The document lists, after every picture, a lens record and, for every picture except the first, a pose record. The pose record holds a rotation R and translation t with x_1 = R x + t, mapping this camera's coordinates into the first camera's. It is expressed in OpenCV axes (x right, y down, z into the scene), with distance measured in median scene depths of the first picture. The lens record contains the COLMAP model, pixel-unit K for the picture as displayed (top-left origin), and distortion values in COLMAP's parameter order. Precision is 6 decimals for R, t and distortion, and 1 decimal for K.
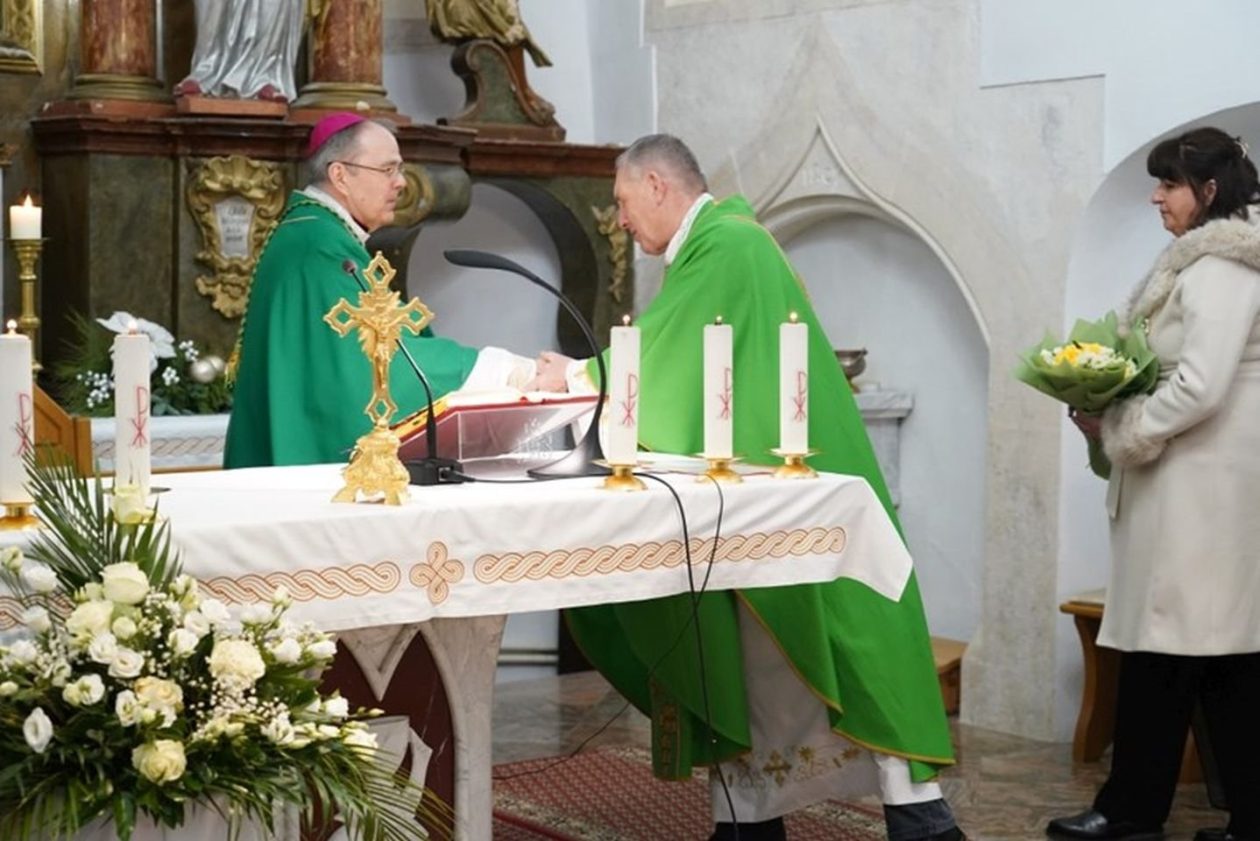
lens RADIAL K [[2210.3, 0, 629.2], [0, 2210.3, 419.4], [0, 0, 1]] dist [0.002153, 0.000000]
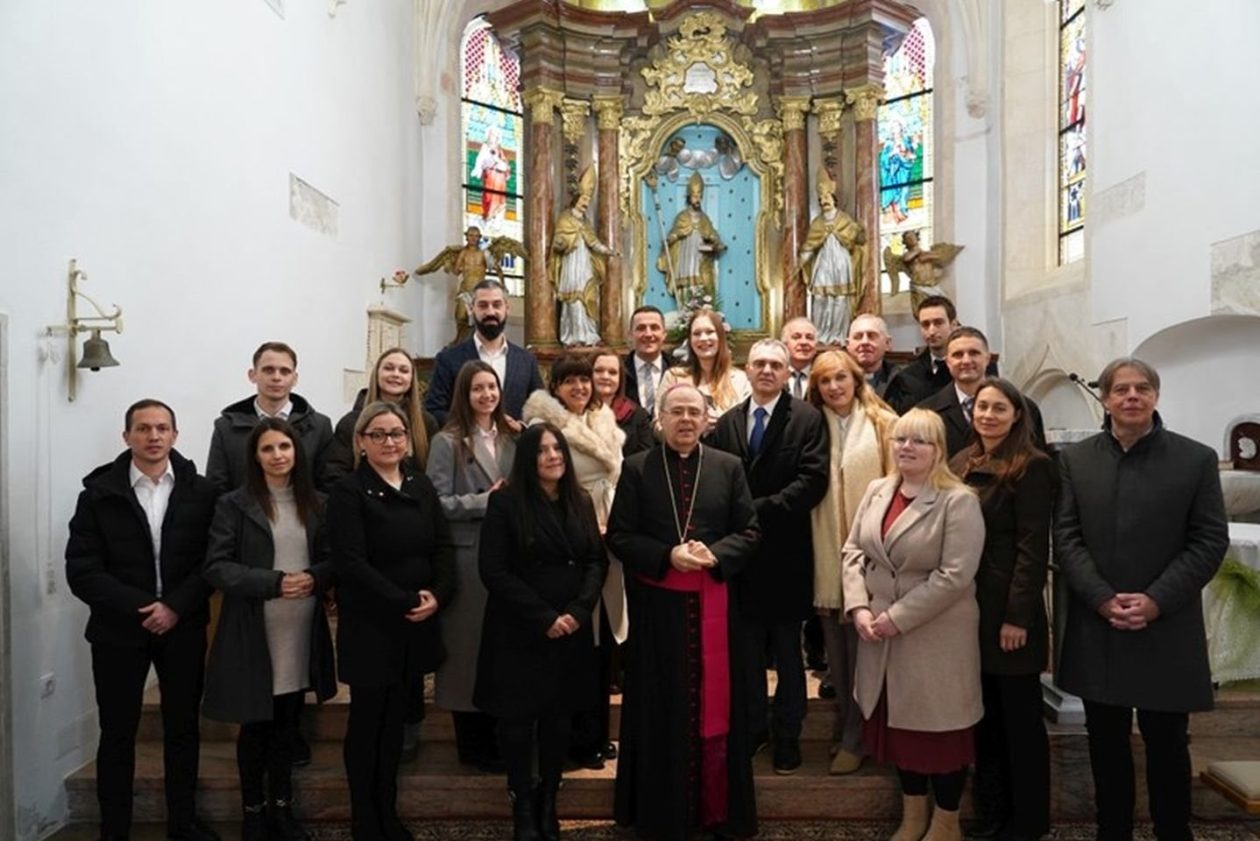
lens RADIAL K [[851.5, 0, 632.3], [0, 851.5, 422.7], [0, 0, 1]] dist [-0.024921, 0.010487]
pose [[0.793332, -0.001002, -0.608788, 0.558692], [-0.029940, 0.998724, -0.040660, 0.029633], [0.608052, 0.050484, 0.792290, -0.149633]]
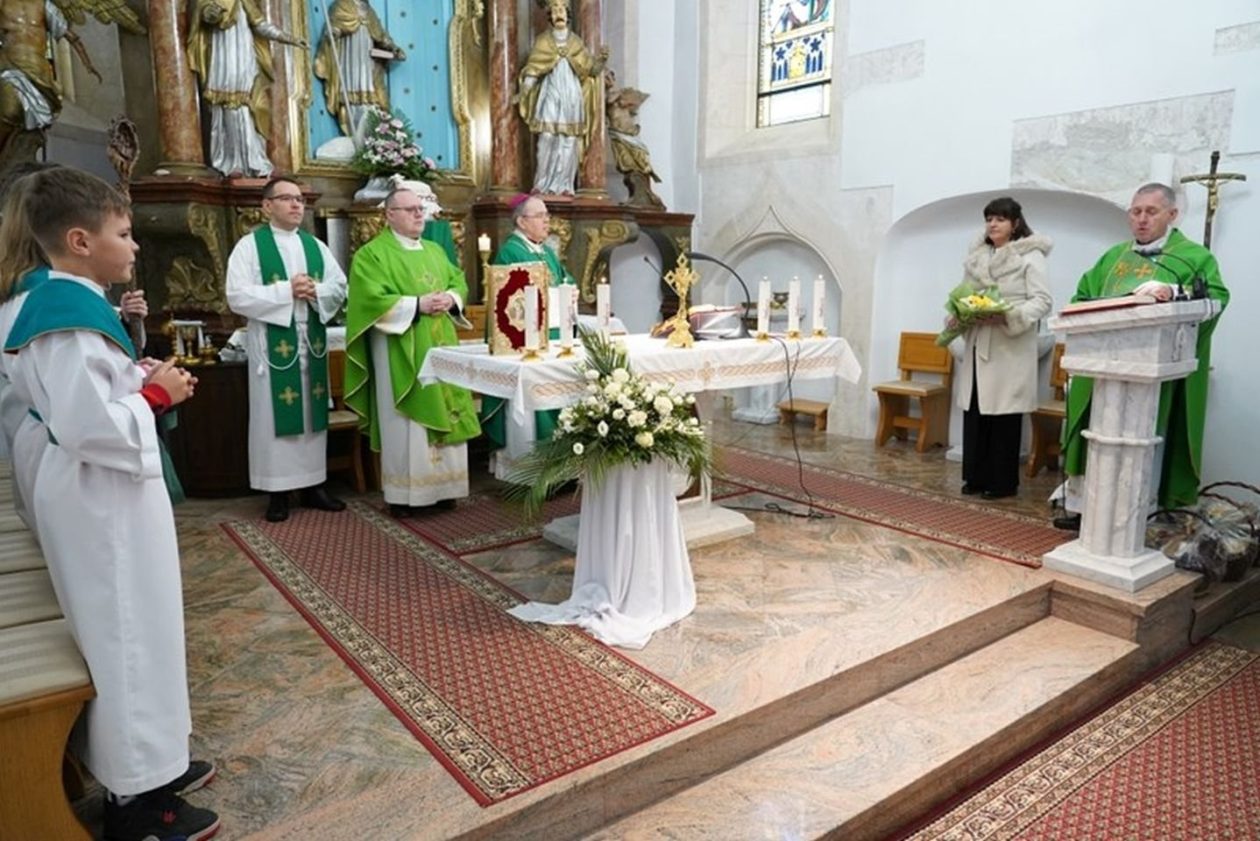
lens RADIAL K [[851.5, 0, 632.0], [0, 851.5, 416.9], [0, 0, 1]] dist [-0.024921, 0.010487]
pose [[0.999964, -0.005134, 0.006684, -0.160652], [0.004366, 0.993901, 0.110194, 0.006362], [-0.007209, -0.110161, 0.993888, -0.034828]]
